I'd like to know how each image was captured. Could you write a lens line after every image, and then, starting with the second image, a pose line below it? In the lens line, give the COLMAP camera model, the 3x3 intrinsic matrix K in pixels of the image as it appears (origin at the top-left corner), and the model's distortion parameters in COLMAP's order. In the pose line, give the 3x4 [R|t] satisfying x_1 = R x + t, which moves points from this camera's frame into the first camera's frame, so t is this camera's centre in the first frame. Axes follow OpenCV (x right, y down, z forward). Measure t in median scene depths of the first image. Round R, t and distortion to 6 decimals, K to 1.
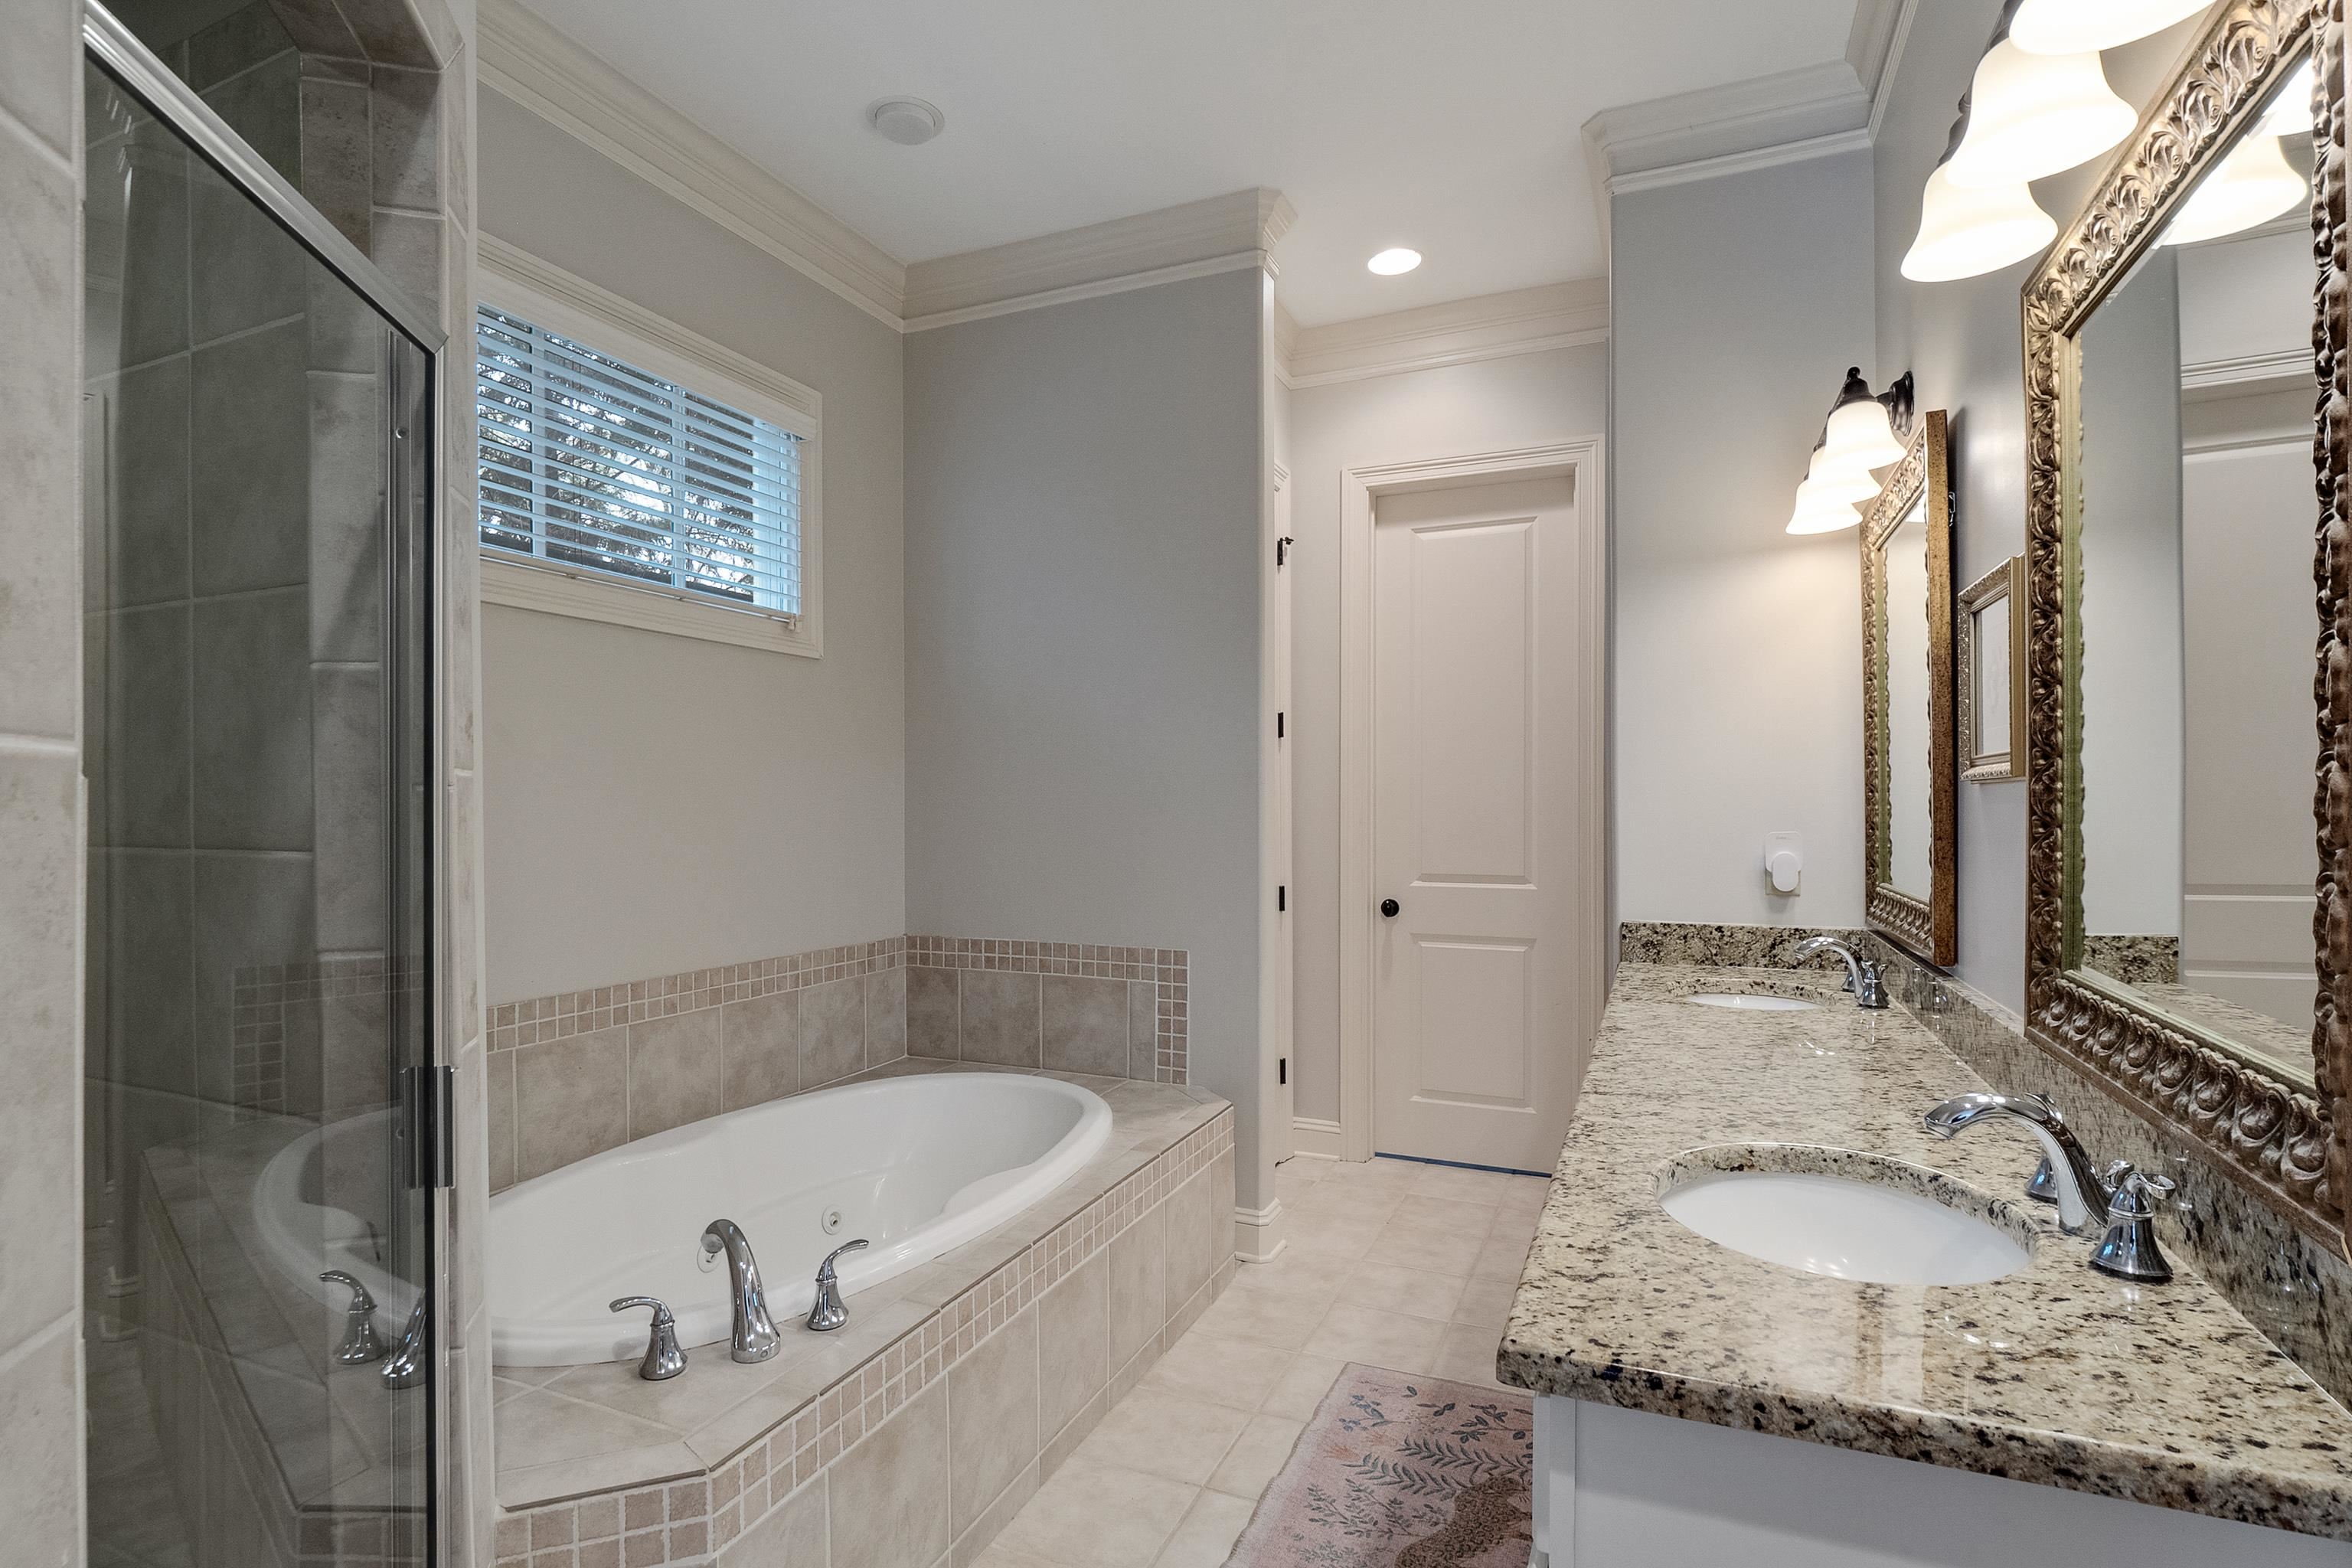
lens RADIAL K [[1147.8, 0, 1178.3], [0, 1147.8, 770.3], [0, 0, 1]] dist [-0.000123, -0.006314]
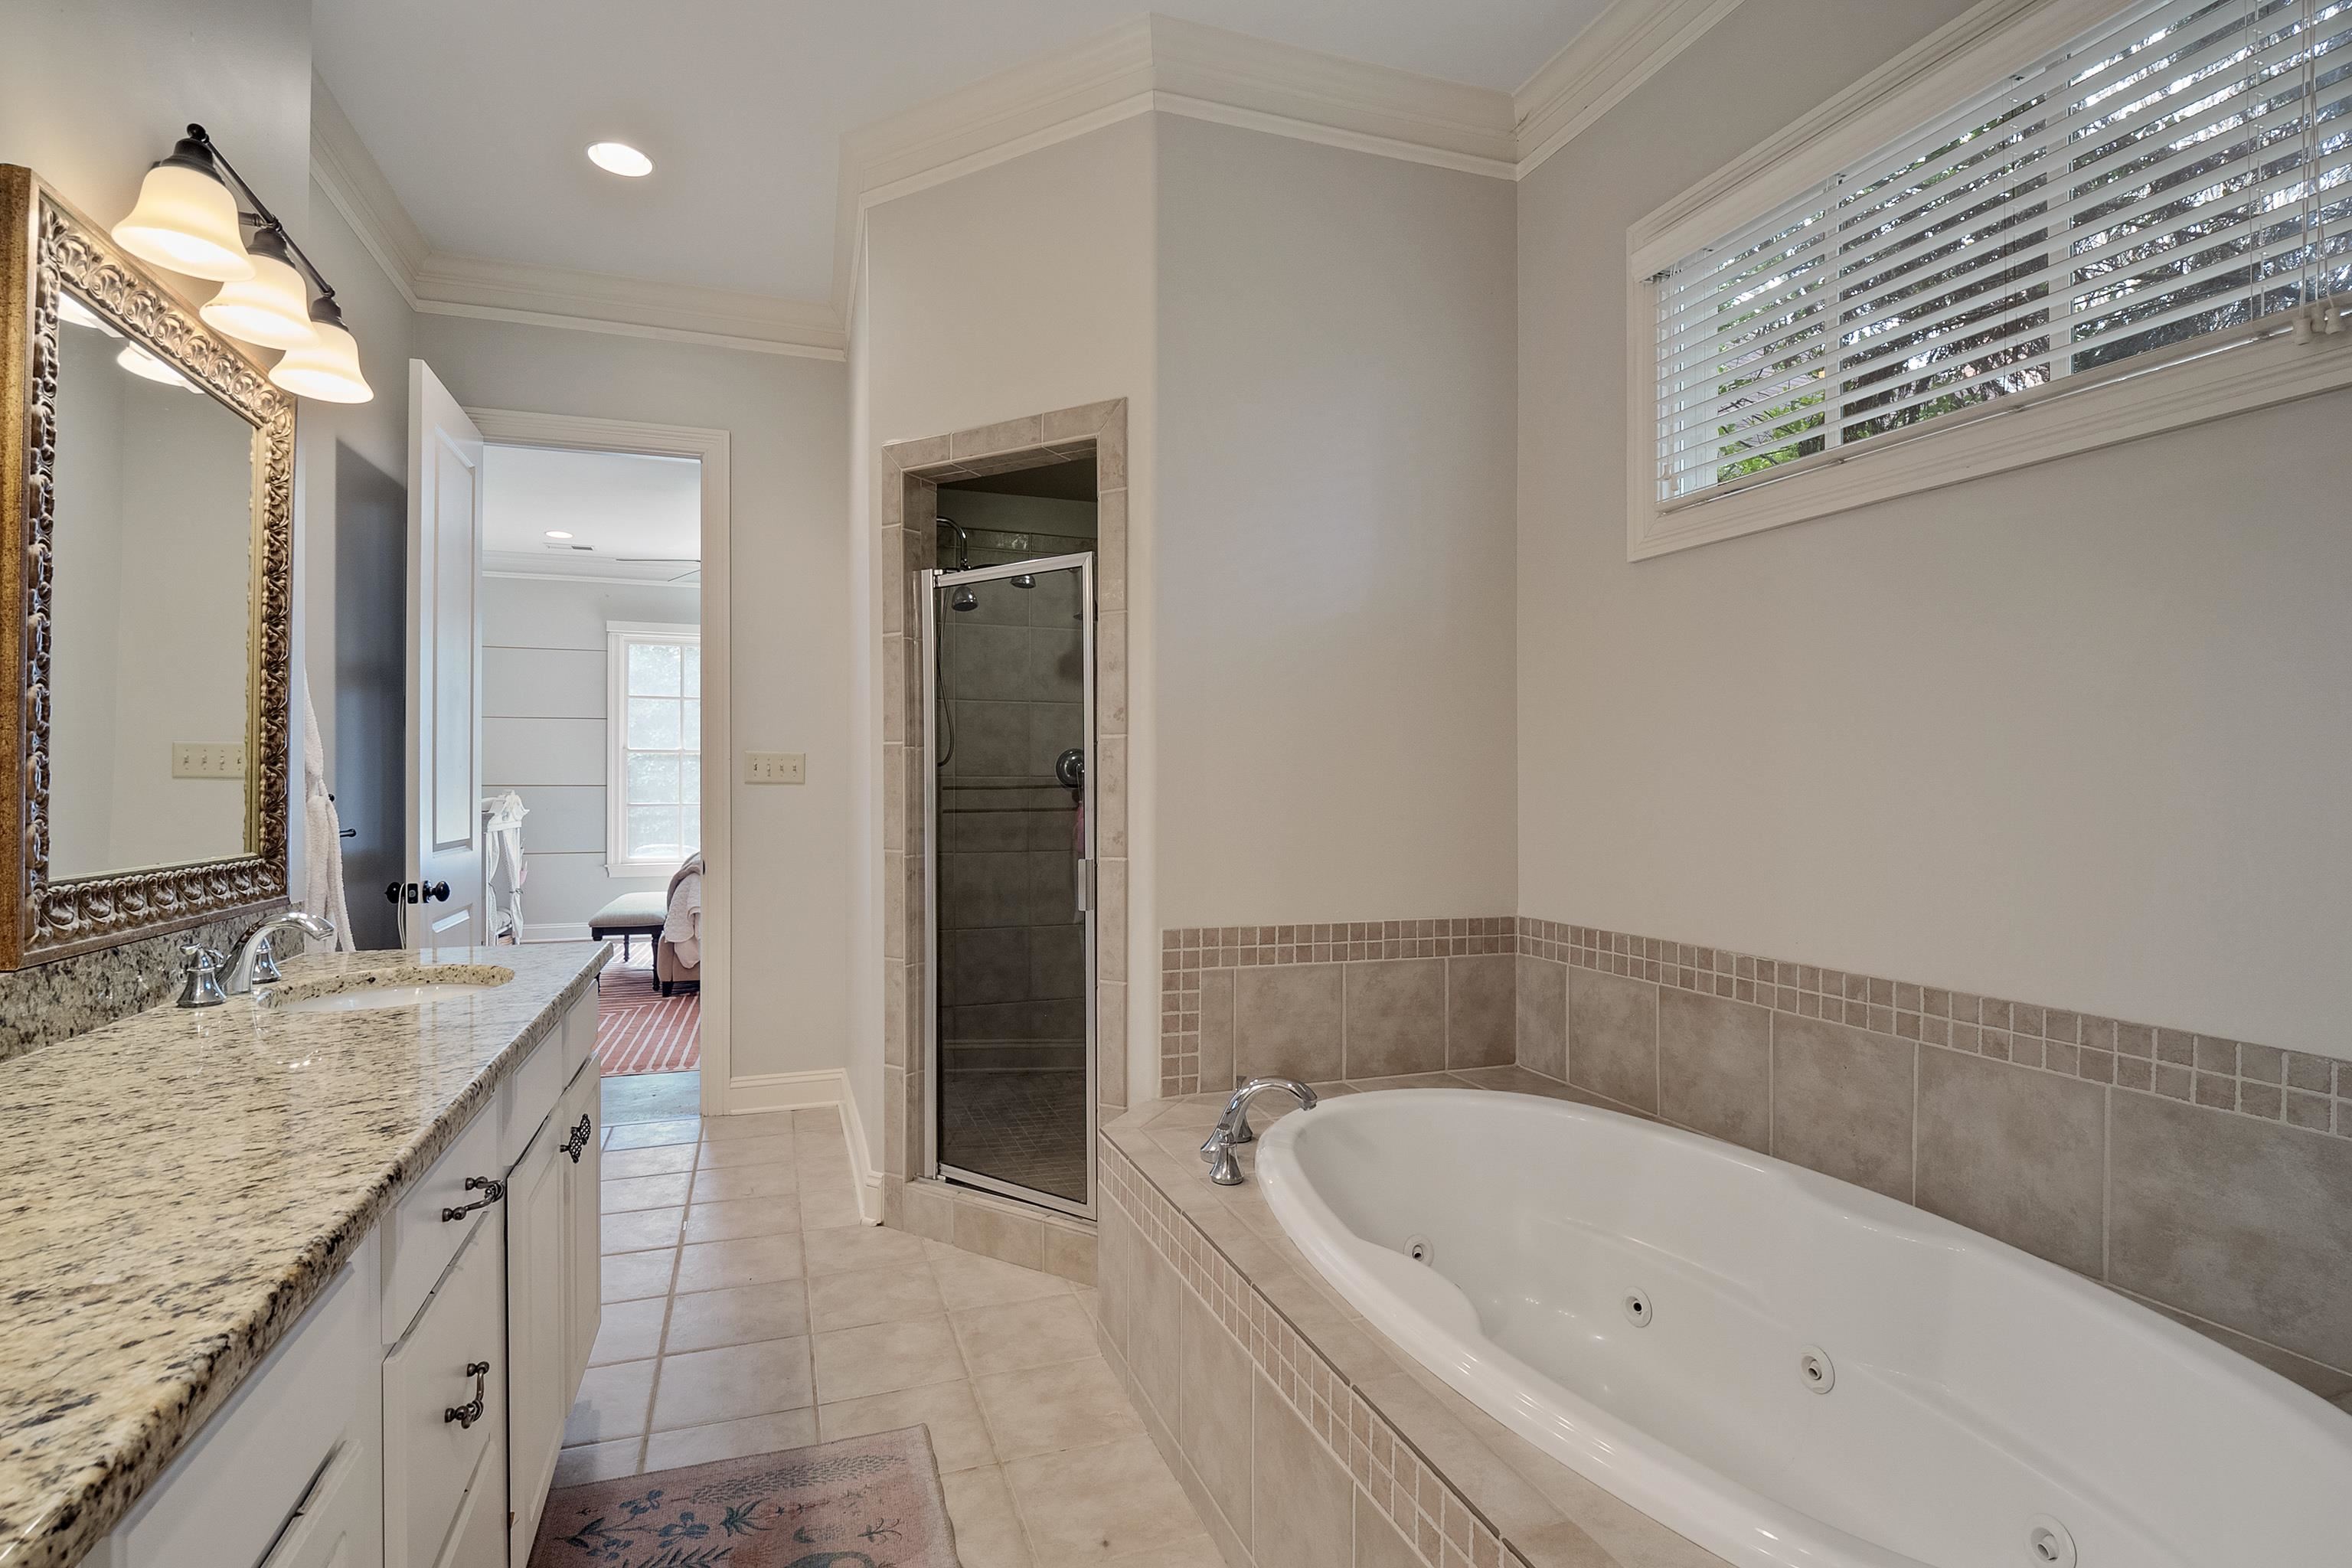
lens RADIAL K [[1147.8, 0, 1178.3], [0, 1147.8, 770.3], [0, 0, 1]] dist [-0.000123, -0.006314]
pose [[-0.729593, -0.009290, -0.683818, 0.355201], [0.015627, 0.999420, -0.030250, 0.065664], [0.683703, -0.032756, -0.729025, 1.219349]]
